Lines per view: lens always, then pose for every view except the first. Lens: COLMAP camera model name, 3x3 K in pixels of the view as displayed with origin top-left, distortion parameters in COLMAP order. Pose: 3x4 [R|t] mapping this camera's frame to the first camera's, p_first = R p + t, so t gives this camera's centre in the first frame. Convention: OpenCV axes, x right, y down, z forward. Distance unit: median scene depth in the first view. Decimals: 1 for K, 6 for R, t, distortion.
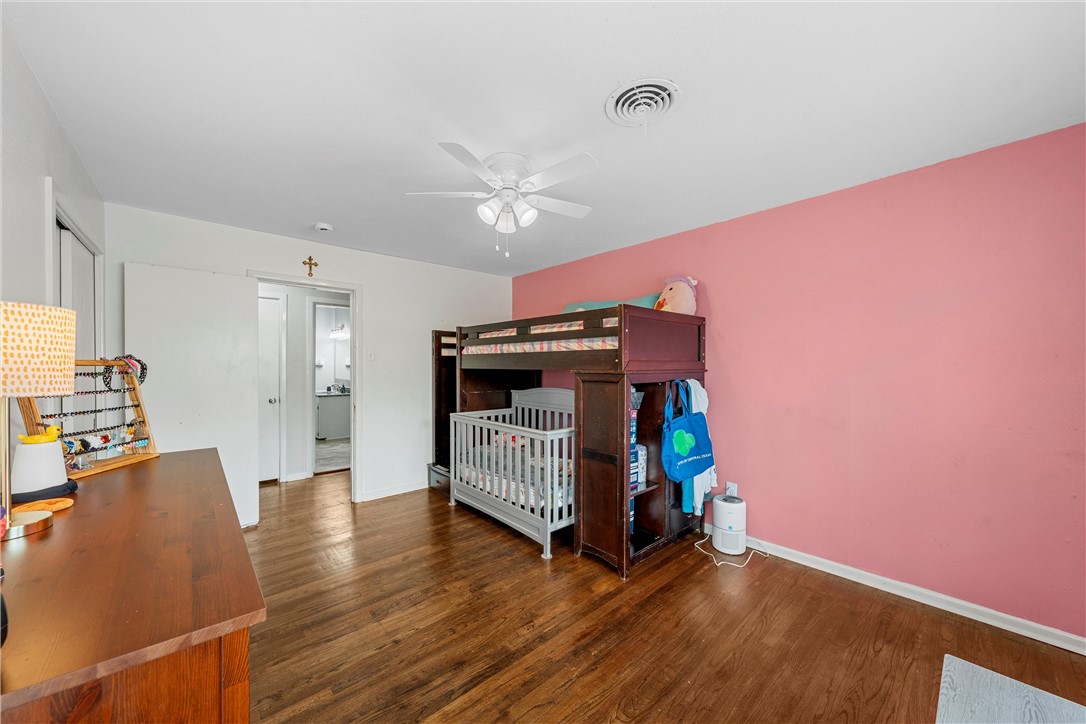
lens RADIAL K [[389.7, 0, 543.0], [0, 389.7, 362.0], [0, 0, 1]] dist [-0.000009, -0.000024]
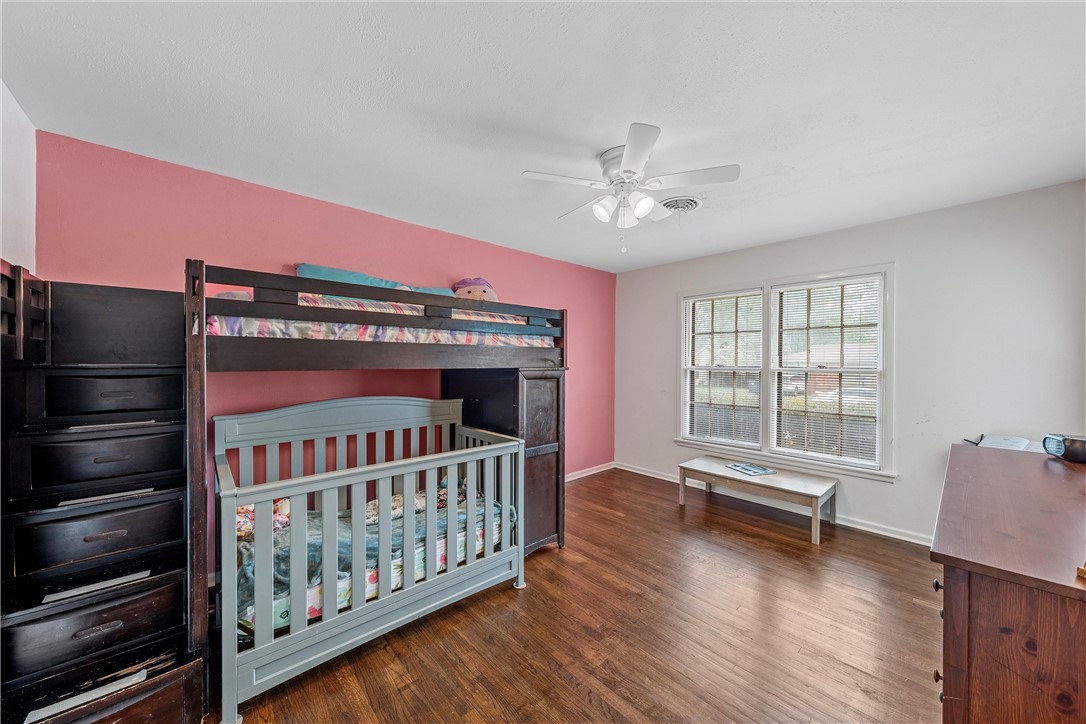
lens RADIAL K [[389.7, 0, 543.0], [0, 389.7, 362.0], [0, 0, 1]] dist [-0.000009, -0.000024]
pose [[-0.009009, -0.001312, 0.999959, -0.728080], [-0.009282, 0.999956, 0.001228, 0.004118], [-0.999916, -0.009271, -0.009021, 0.824234]]
